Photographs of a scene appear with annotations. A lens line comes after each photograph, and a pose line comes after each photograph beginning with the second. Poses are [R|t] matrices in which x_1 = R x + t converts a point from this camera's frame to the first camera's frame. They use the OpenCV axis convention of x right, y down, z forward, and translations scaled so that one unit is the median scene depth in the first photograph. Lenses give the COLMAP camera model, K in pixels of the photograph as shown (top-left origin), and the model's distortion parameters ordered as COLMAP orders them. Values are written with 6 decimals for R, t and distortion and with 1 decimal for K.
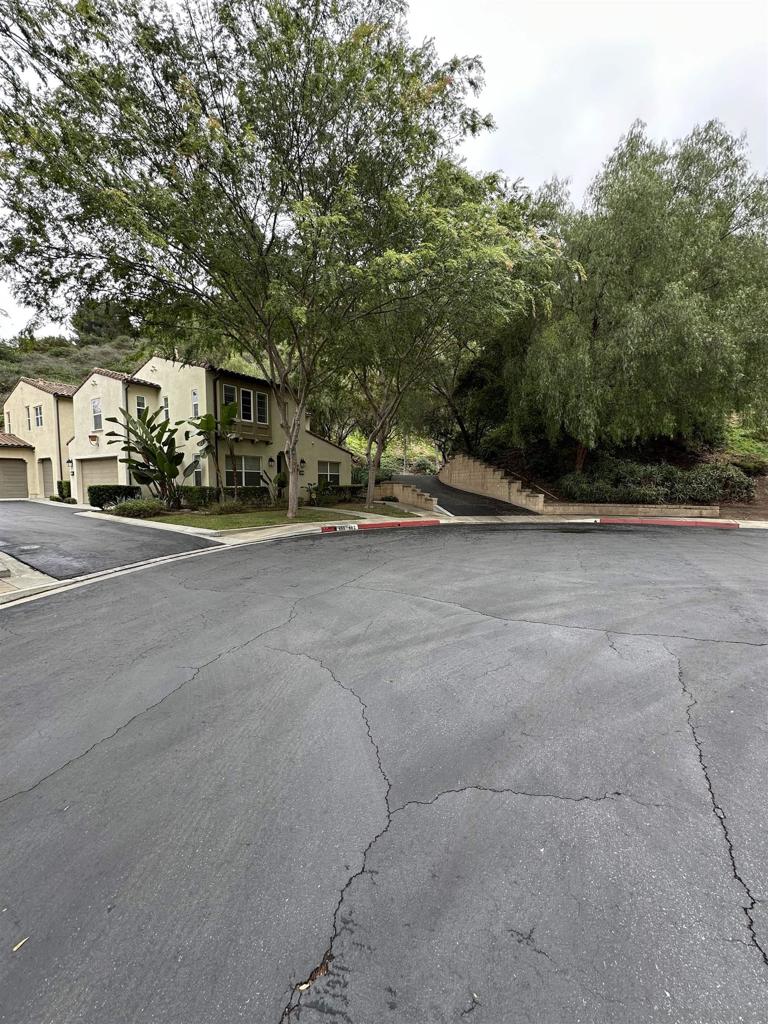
lens RADIAL K [[412.6, 0, 384.6], [0, 412.6, 513.4], [0, 0, 1]] dist [-0.000846, 0.000288]
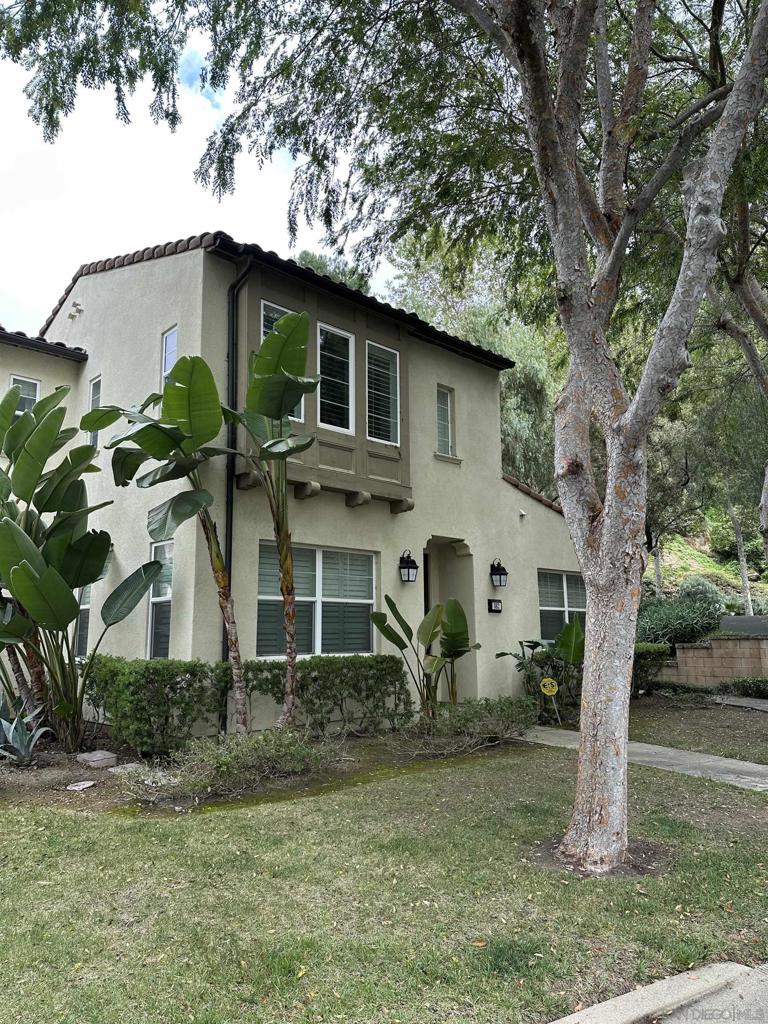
lens RADIAL K [[716.8, 0, 384.2], [0, 716.8, 511.5], [0, 0, 1]] dist [0.059896, 0.000714]
pose [[0.975741, -0.047257, -0.213768, -0.192336], [-0.005959, 0.970331, -0.241706, -0.043250], [0.218848, 0.237116, 0.946510, 0.536175]]
